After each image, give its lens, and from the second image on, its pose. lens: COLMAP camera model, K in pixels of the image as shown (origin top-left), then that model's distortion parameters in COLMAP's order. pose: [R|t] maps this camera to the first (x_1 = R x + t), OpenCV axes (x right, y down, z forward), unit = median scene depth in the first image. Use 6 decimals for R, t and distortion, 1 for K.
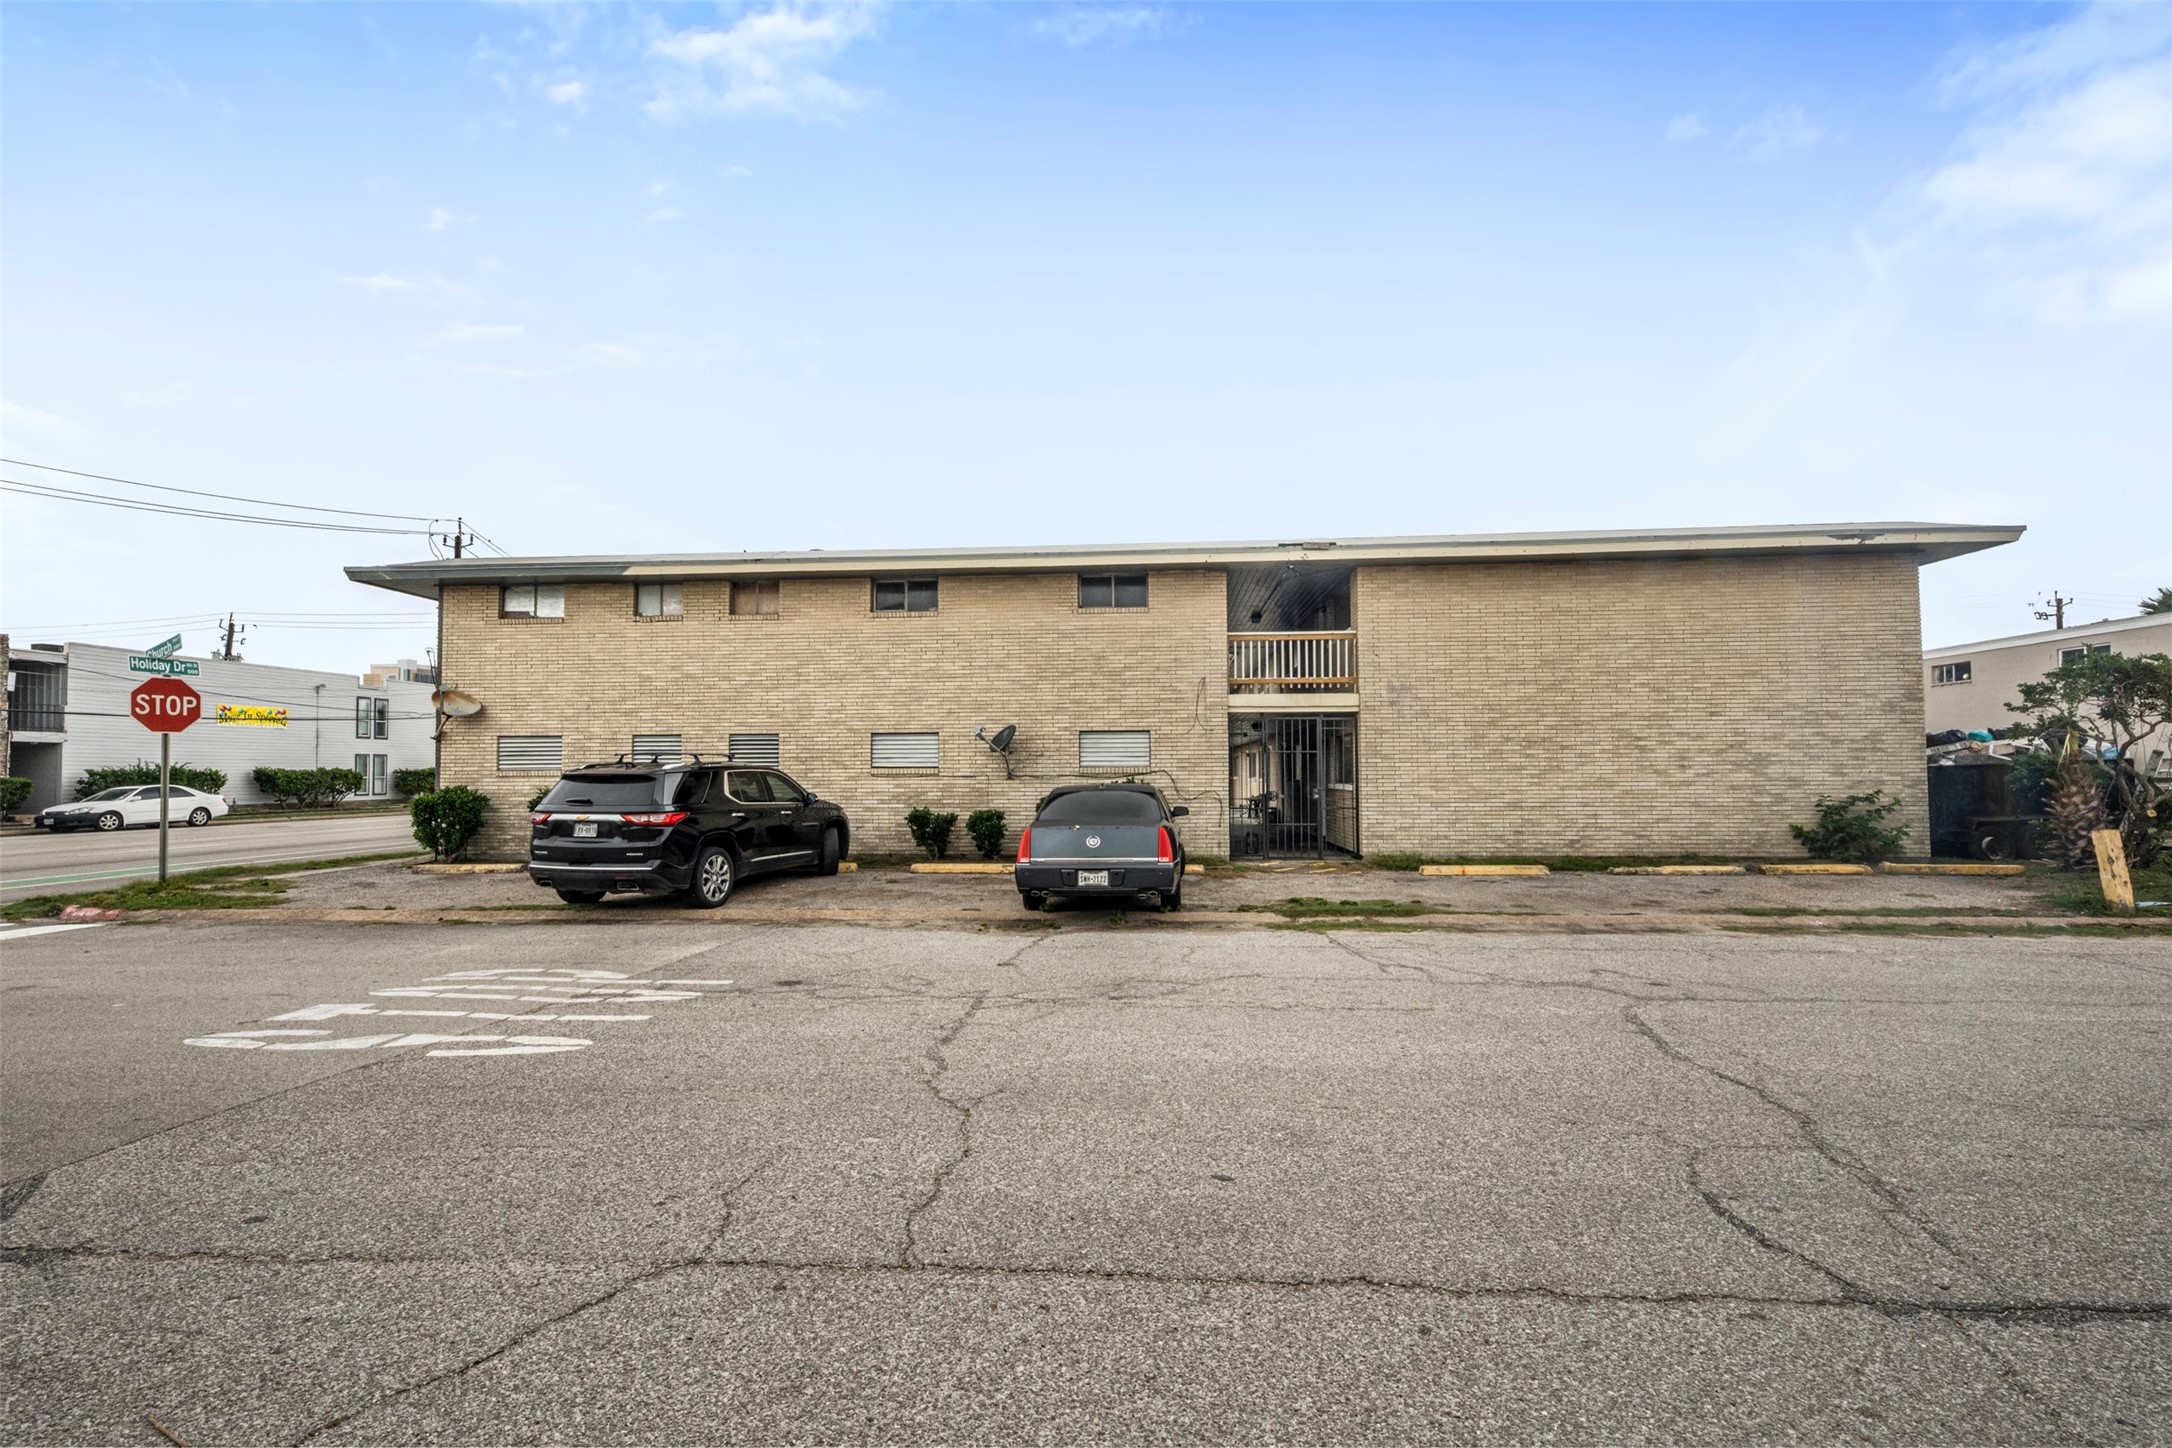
lens RADIAL K [[930.4, 0, 1074.1], [0, 930.4, 737.9], [0, 0, 1]] dist [0.018389, 0.000256]
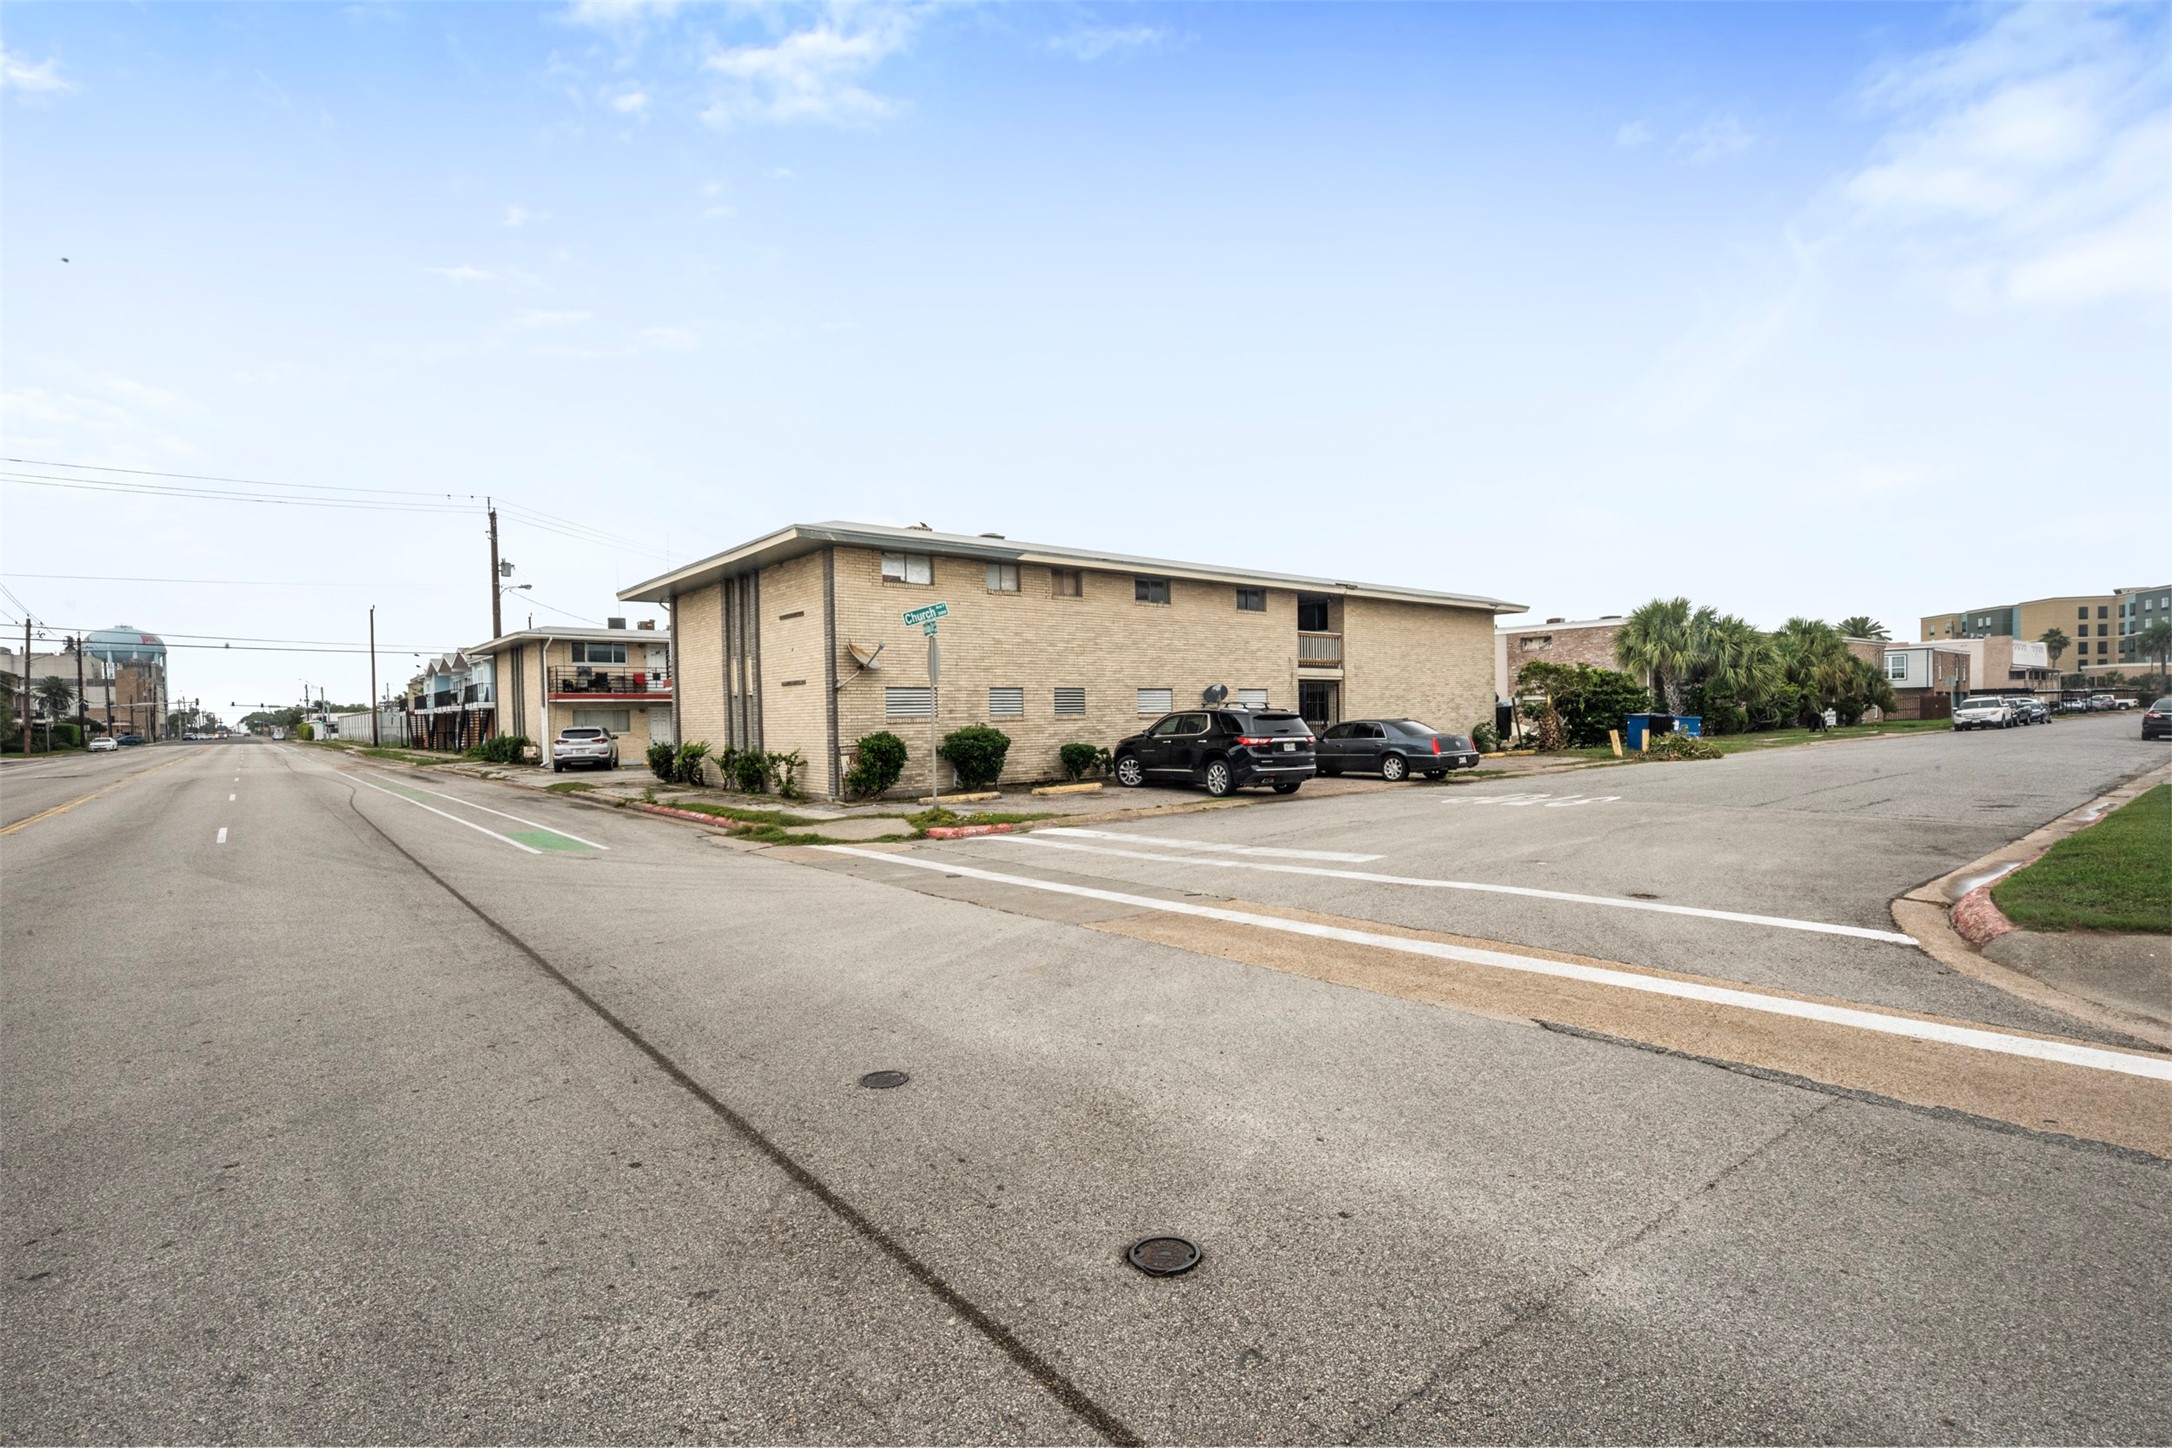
lens RADIAL K [[1024.5, 0, 1098.5], [0, 1024.5, 727.6], [0, 0, 1]] dist [0.020671, 0.000368]
pose [[0.704898, -0.015496, 0.709140, -1.416345], [-0.010771, 0.999412, 0.032546, 0.004284], [-0.709227, -0.030580, 0.704316, -0.046383]]
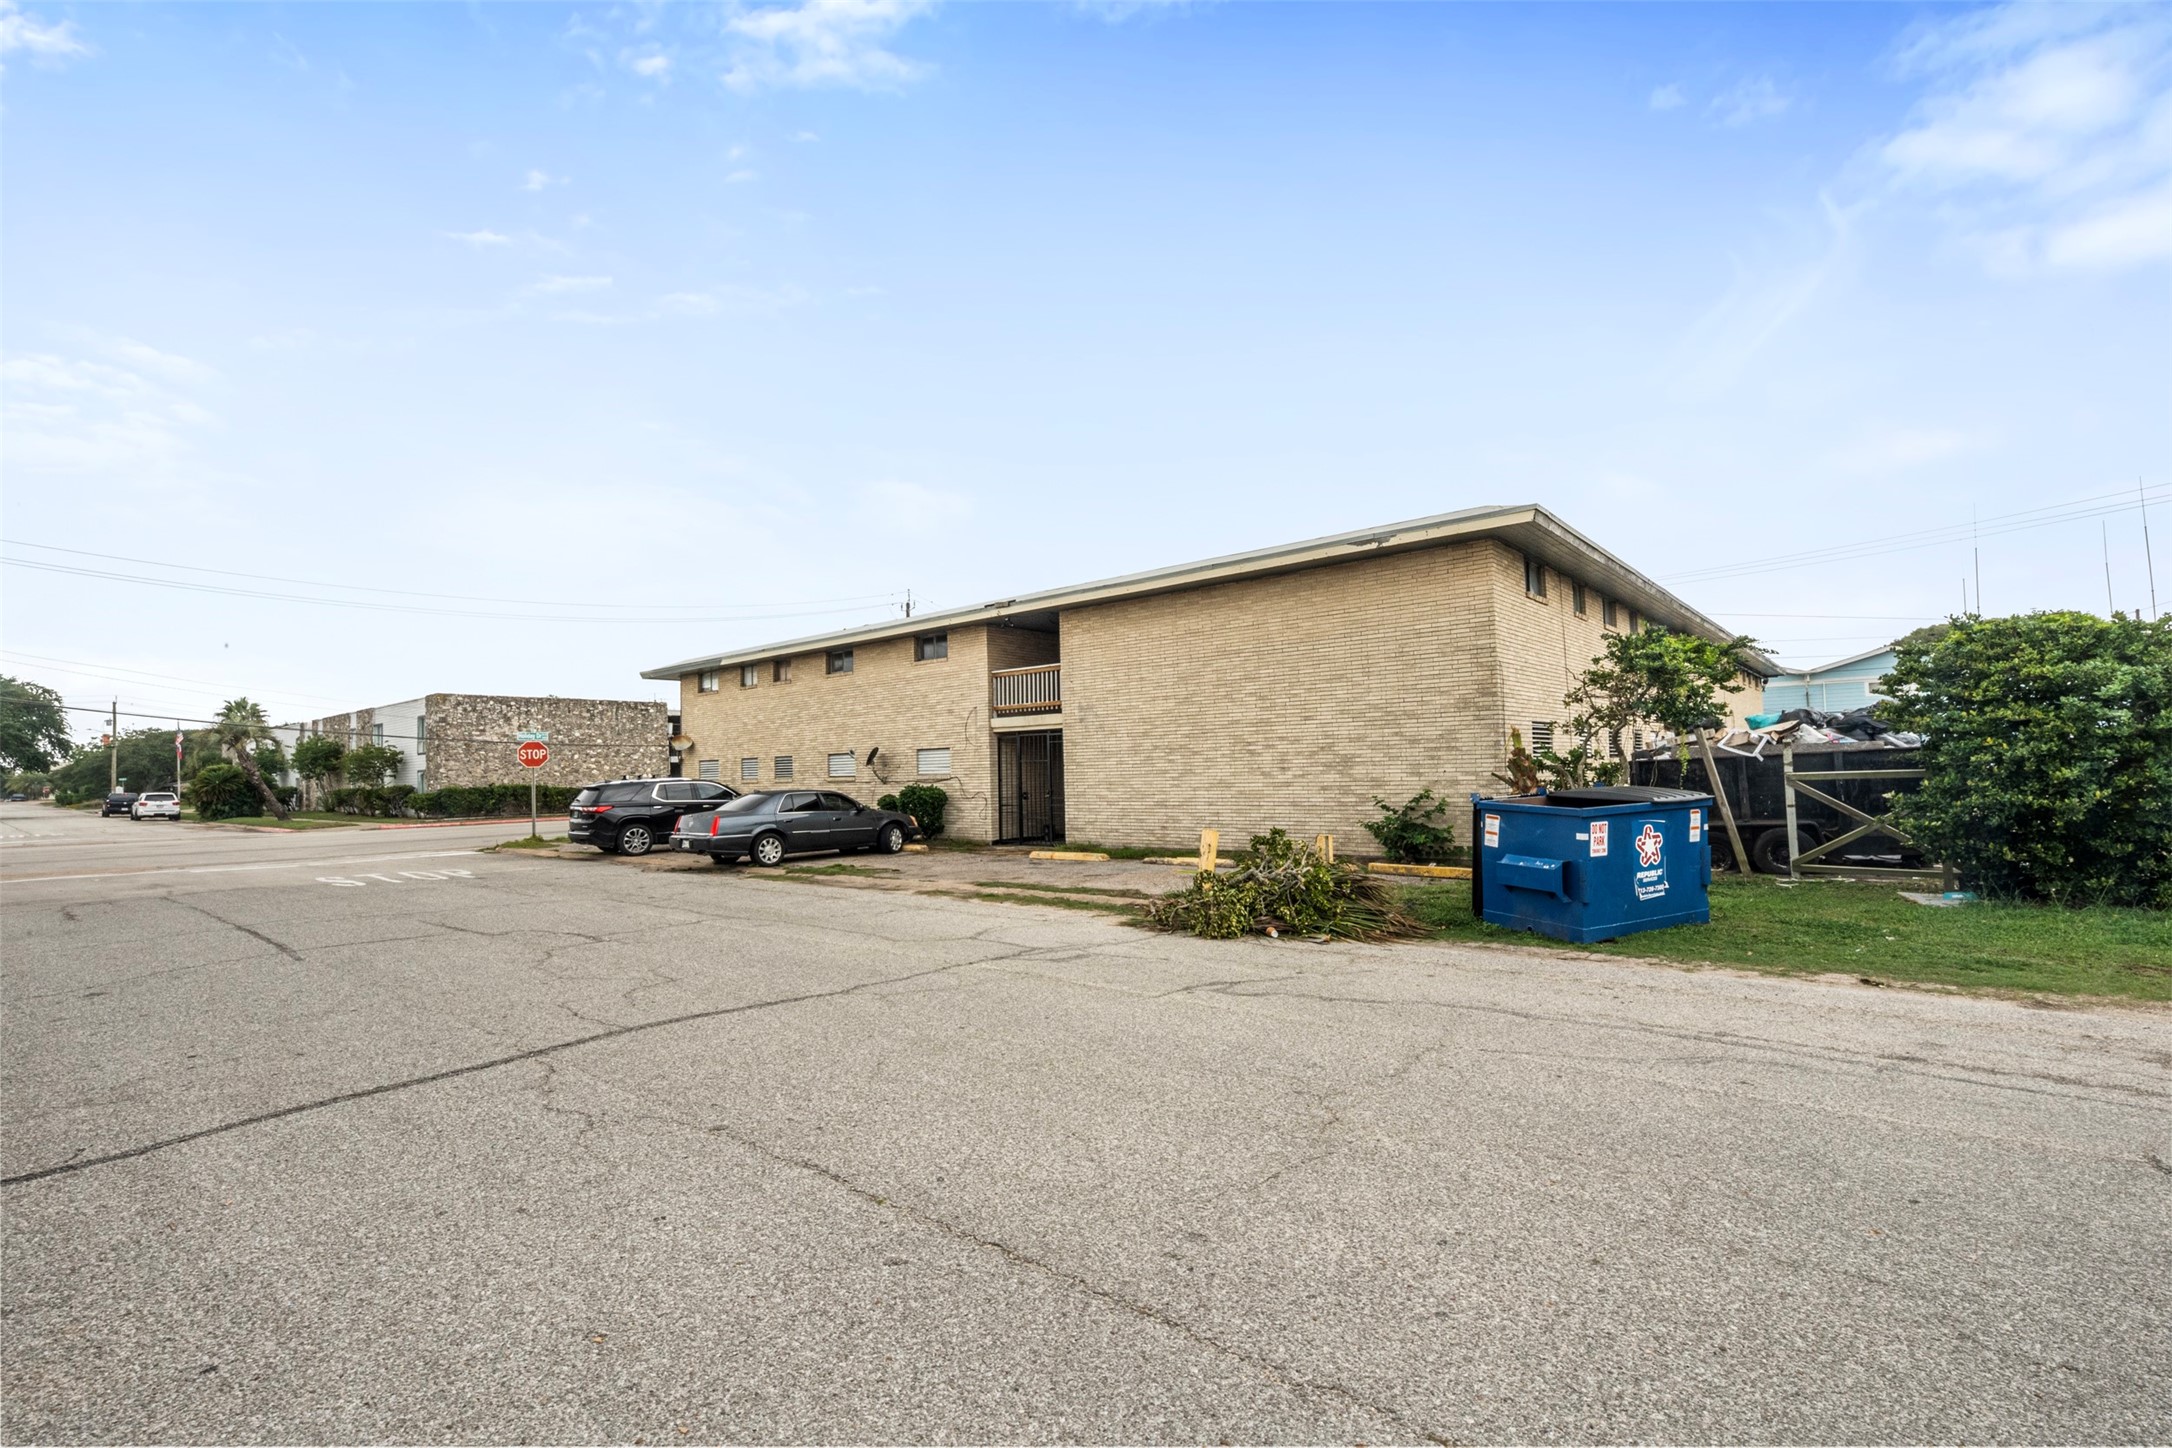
lens RADIAL K [[994.1, 0, 1034.3], [0, 994.1, 738.7], [0, 0, 1]] dist [0.000982, 0.000045]
pose [[0.784207, -0.035163, -0.619502, 1.100862], [0.042909, 0.999076, -0.002391, -0.012753], [0.619014, -0.024707, 0.784991, -0.065413]]
